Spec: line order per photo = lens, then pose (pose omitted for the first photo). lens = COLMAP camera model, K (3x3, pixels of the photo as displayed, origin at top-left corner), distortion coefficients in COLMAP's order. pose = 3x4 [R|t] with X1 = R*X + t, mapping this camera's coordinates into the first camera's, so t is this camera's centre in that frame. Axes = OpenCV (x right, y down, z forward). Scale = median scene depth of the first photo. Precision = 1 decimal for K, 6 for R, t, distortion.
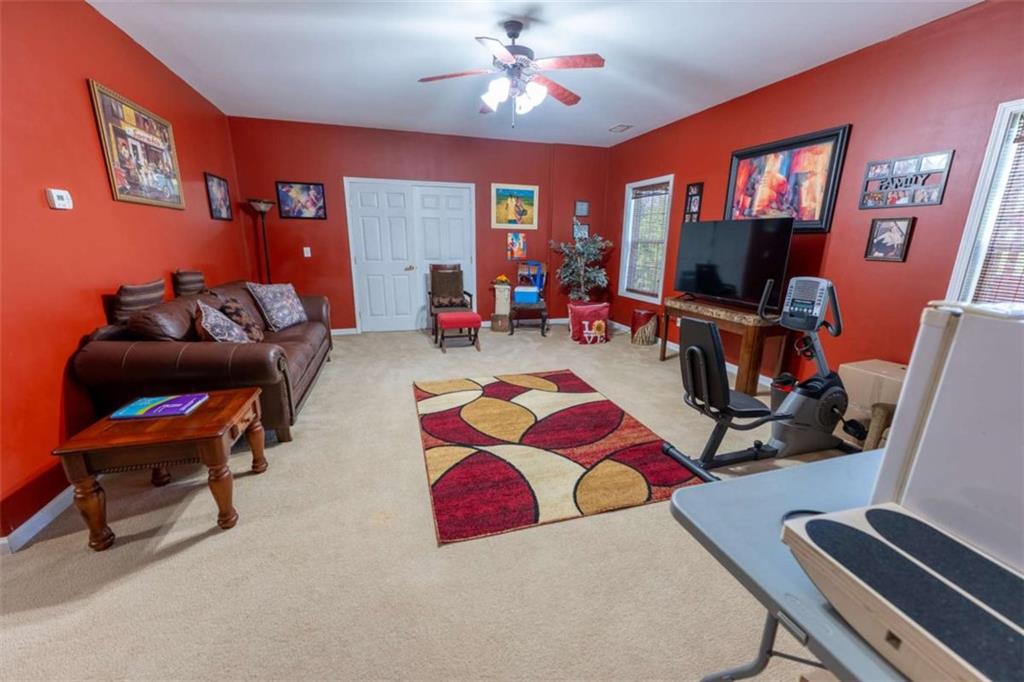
lens RADIAL K [[401.9, 0, 511.5], [0, 401.9, 340.5], [0, 0, 1]] dist [-0.000754, 0.000091]
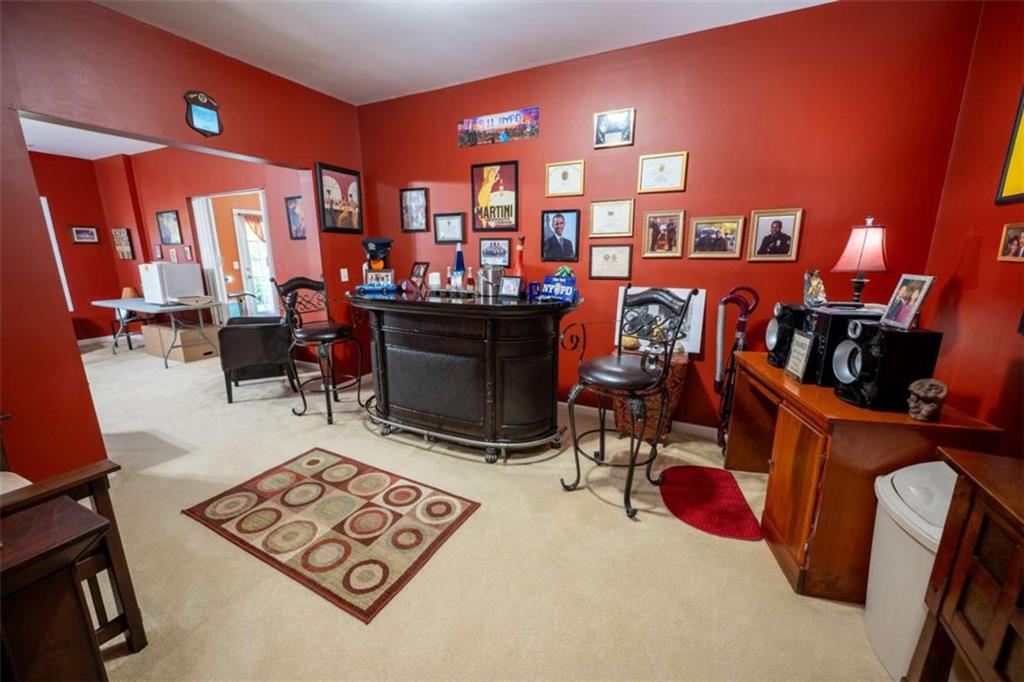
lens RADIAL K [[401.9, 0, 509.4], [0, 401.9, 346.5], [0, 0, 1]] dist [-0.000754, 0.000091]
pose [[-0.723429, -0.157934, 0.672092, -6.286494], [0.162933, 0.906930, 0.388497, -0.331514], [-0.670898, 0.390556, -0.630367, 1.517922]]
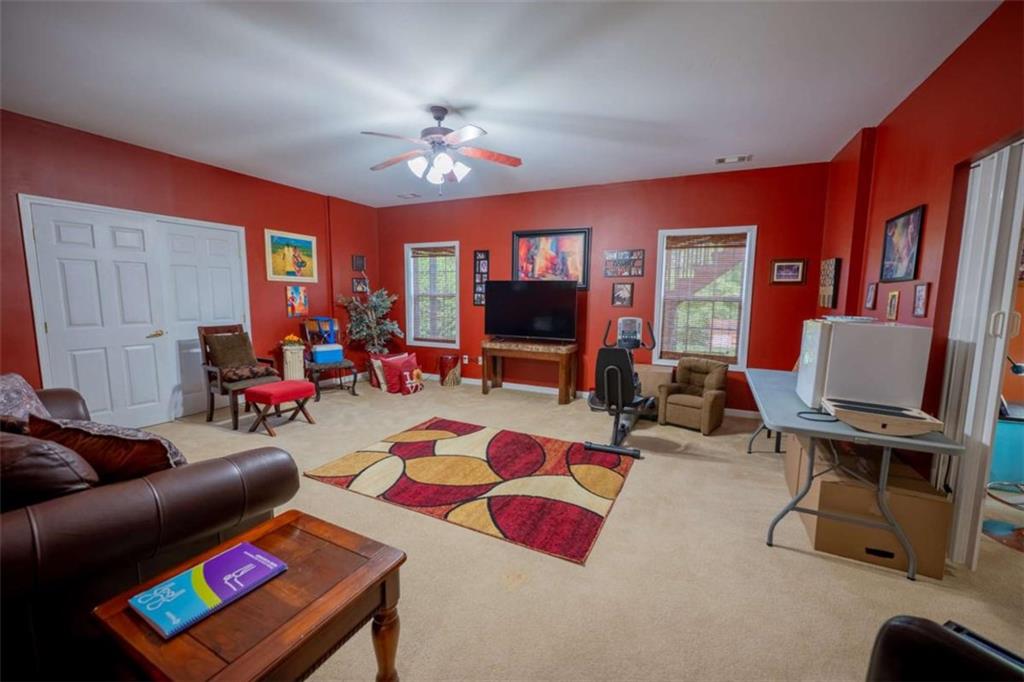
lens RADIAL K [[401.9, 0, 515.3], [0, 401.9, 340.6], [0, 0, 1]] dist [-0.000754, 0.000091]
pose [[0.682796, -0.085919, 0.725539, -0.467604], [0.174762, 0.983440, -0.048007, -0.037259], [-0.709400, 0.159575, 0.686504, 0.115344]]
